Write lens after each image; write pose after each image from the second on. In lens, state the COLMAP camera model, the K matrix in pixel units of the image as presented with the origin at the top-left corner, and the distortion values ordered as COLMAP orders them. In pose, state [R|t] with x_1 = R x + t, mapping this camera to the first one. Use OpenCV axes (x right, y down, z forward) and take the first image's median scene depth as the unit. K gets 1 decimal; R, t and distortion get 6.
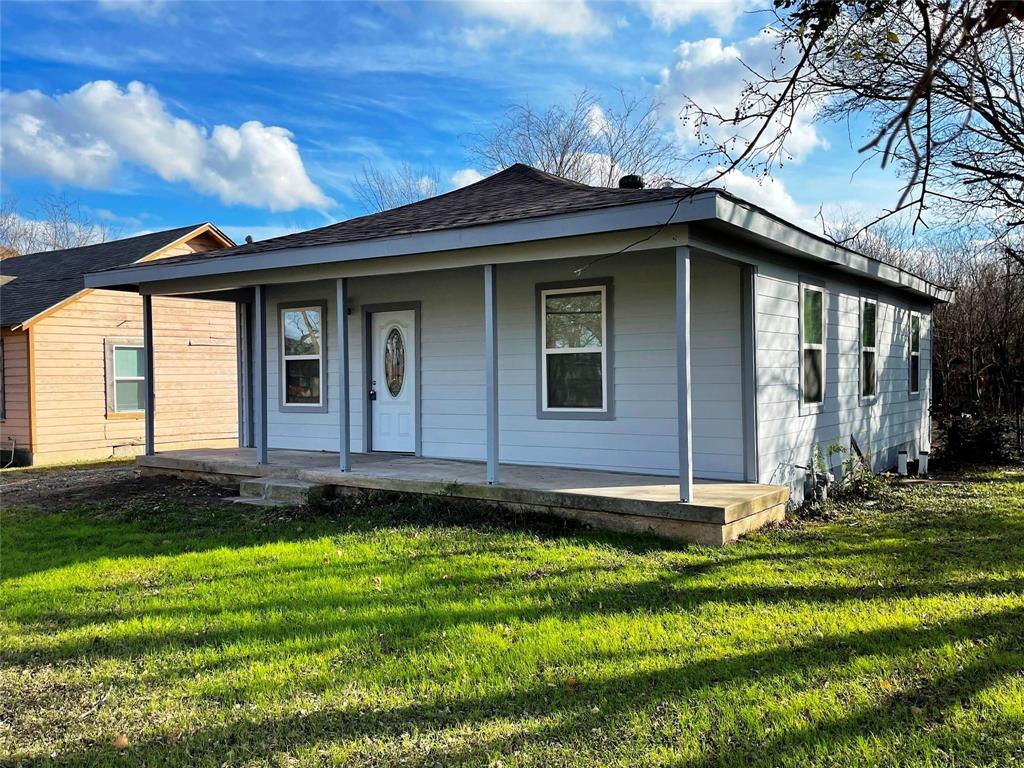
lens RADIAL K [[864.0, 0, 512.1], [0, 864.0, 382.2], [0, 0, 1]] dist [0.021132, 0.000246]
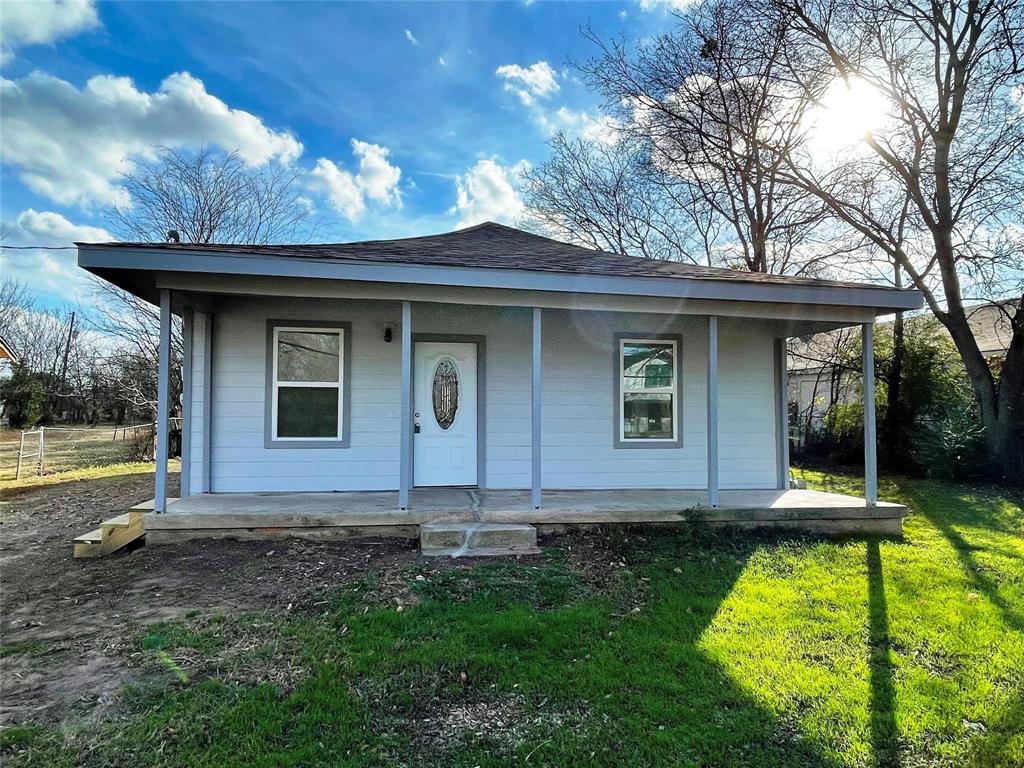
lens RADIAL K [[659.6, 0, 511.9], [0, 659.6, 388.0], [0, 0, 1]] dist [-0.012182, -0.001502]
pose [[0.705102, 0.039263, 0.708018, -0.590616], [-0.011797, 0.998977, -0.043650, 0.001530], [-0.709008, 0.022426, 0.704844, 0.405105]]
